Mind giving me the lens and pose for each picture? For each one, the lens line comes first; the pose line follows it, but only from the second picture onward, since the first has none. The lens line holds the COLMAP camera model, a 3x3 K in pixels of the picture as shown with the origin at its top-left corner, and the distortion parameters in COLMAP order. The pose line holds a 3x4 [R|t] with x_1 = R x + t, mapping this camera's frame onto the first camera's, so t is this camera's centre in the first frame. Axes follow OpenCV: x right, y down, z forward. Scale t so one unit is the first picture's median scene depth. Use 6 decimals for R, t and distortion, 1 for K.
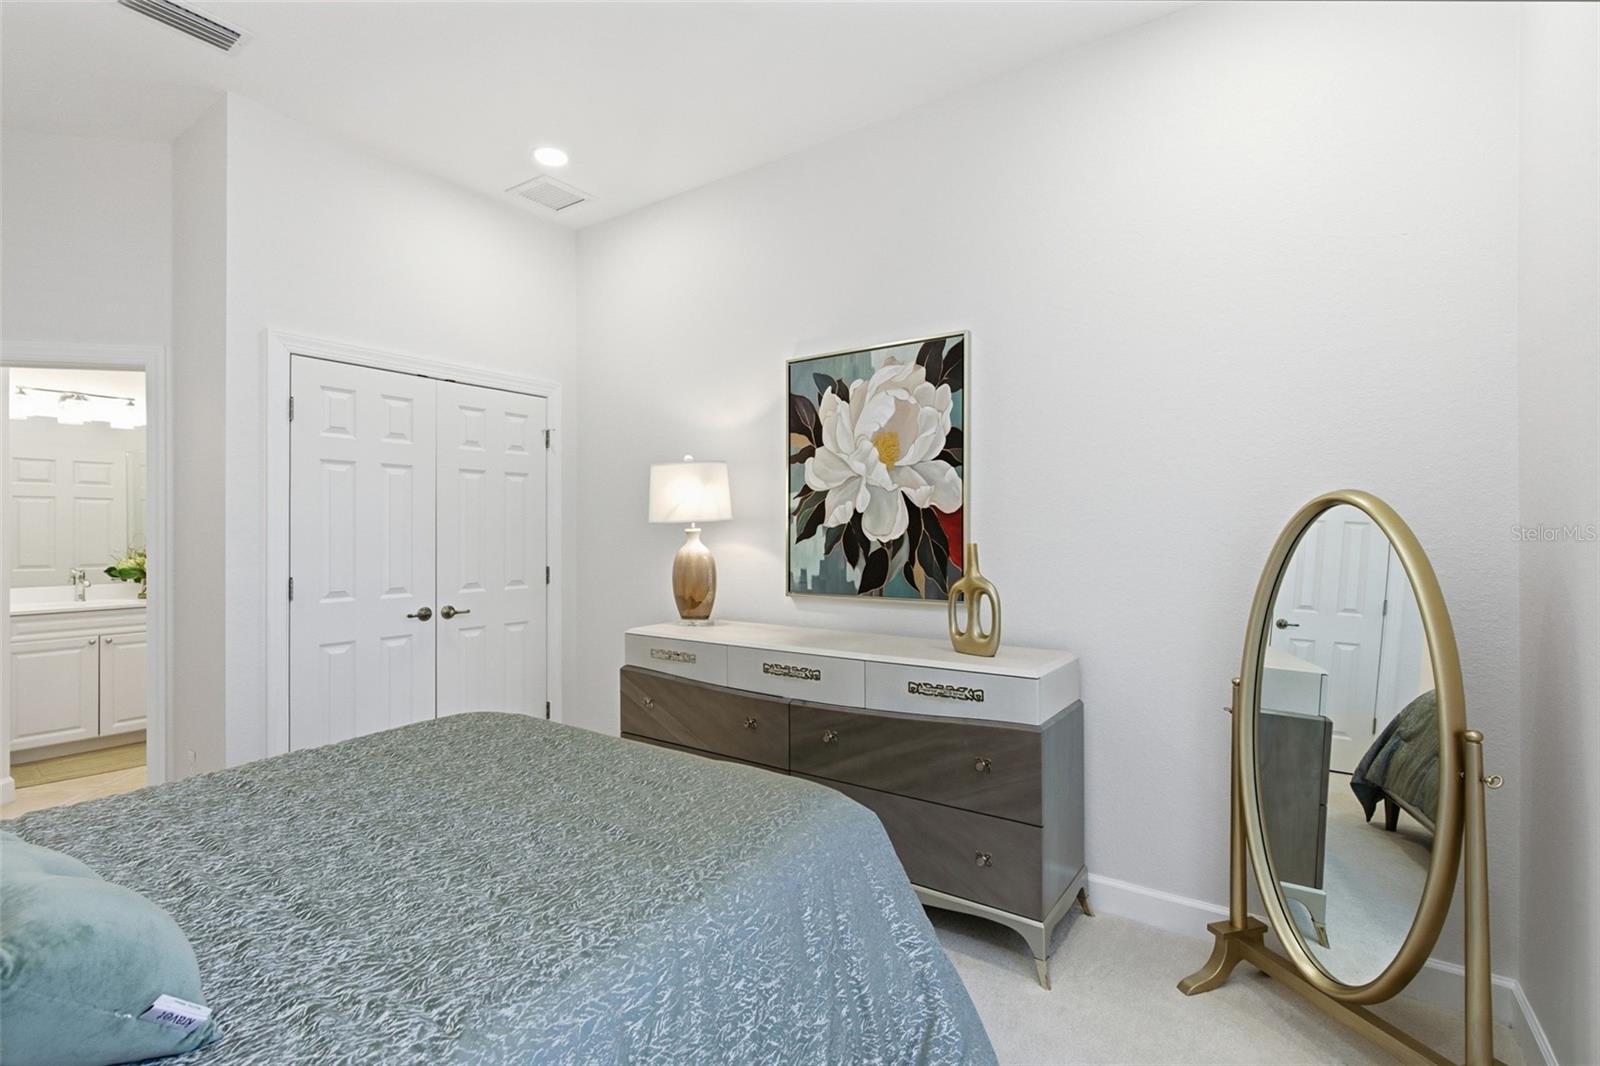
lens RADIAL K [[744.0, 0, 806.3], [0, 744.0, 521.3], [0, 0, 1]] dist [-0.000806, -0.000571]
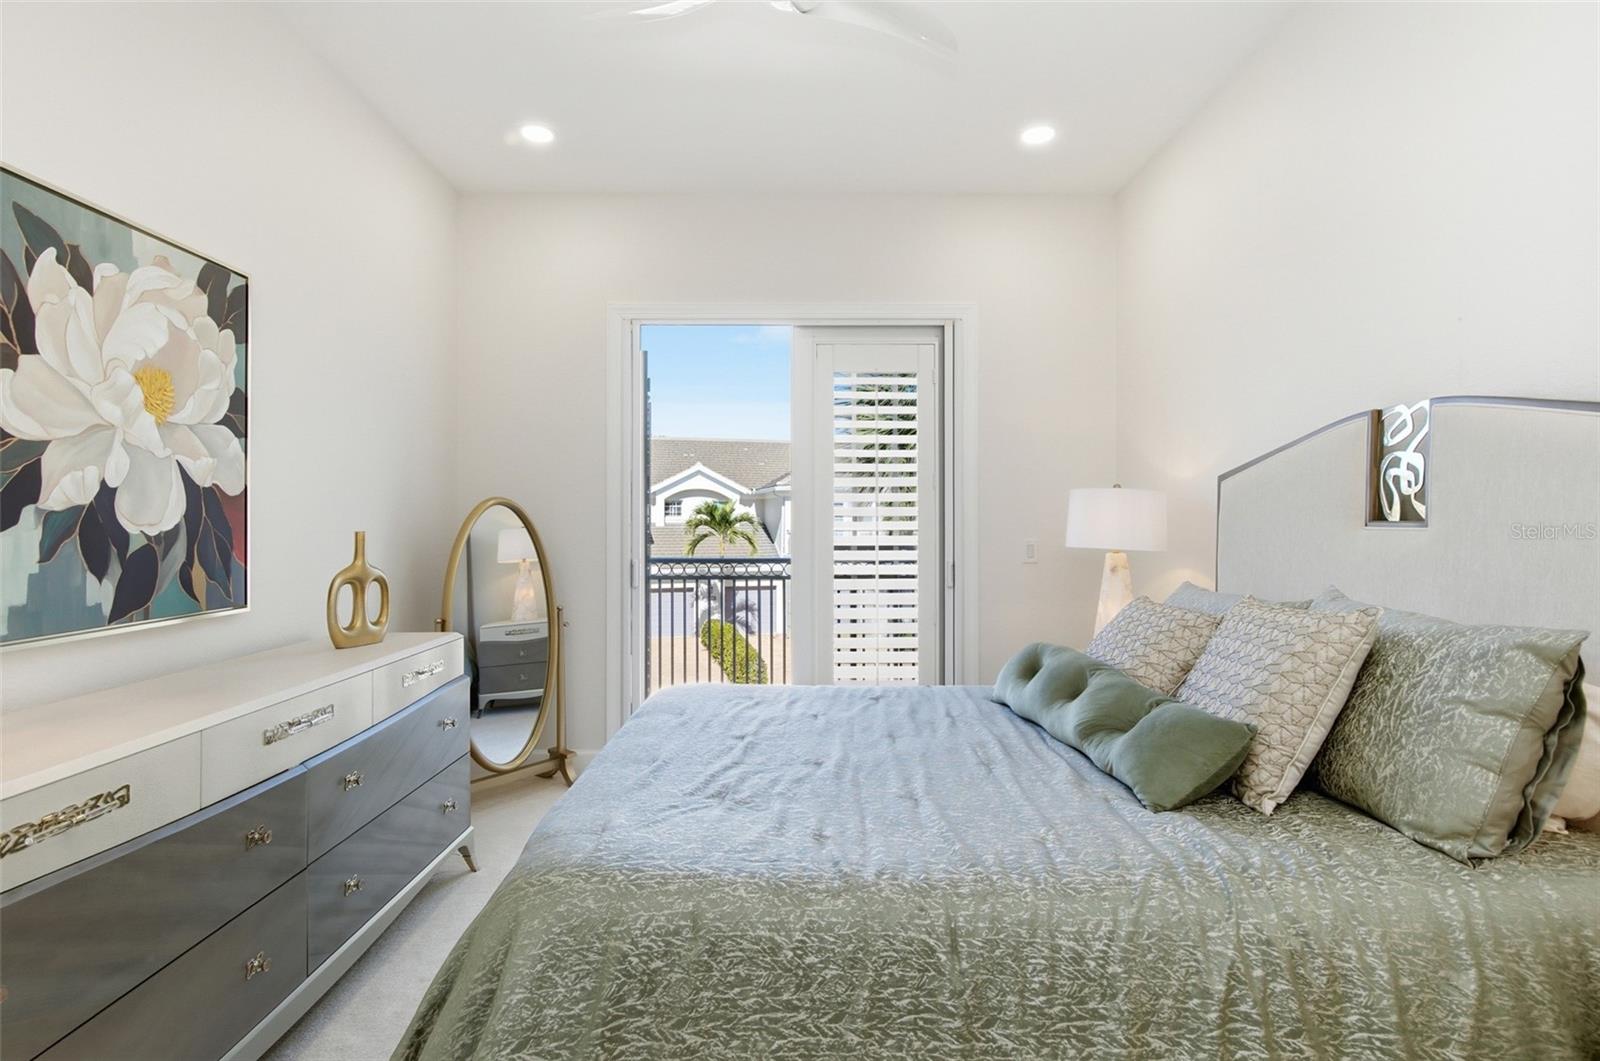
lens RADIAL K [[744.0, 0, 806.3], [0, 744.0, 518.8], [0, 0, 1]] dist [-0.000806, -0.000571]
pose [[-0.578848, 0.005219, 0.815419, -0.738048], [-0.009104, 0.999876, -0.012862, 0.016365], [-0.815385, -0.014868, -0.578728, 0.887432]]
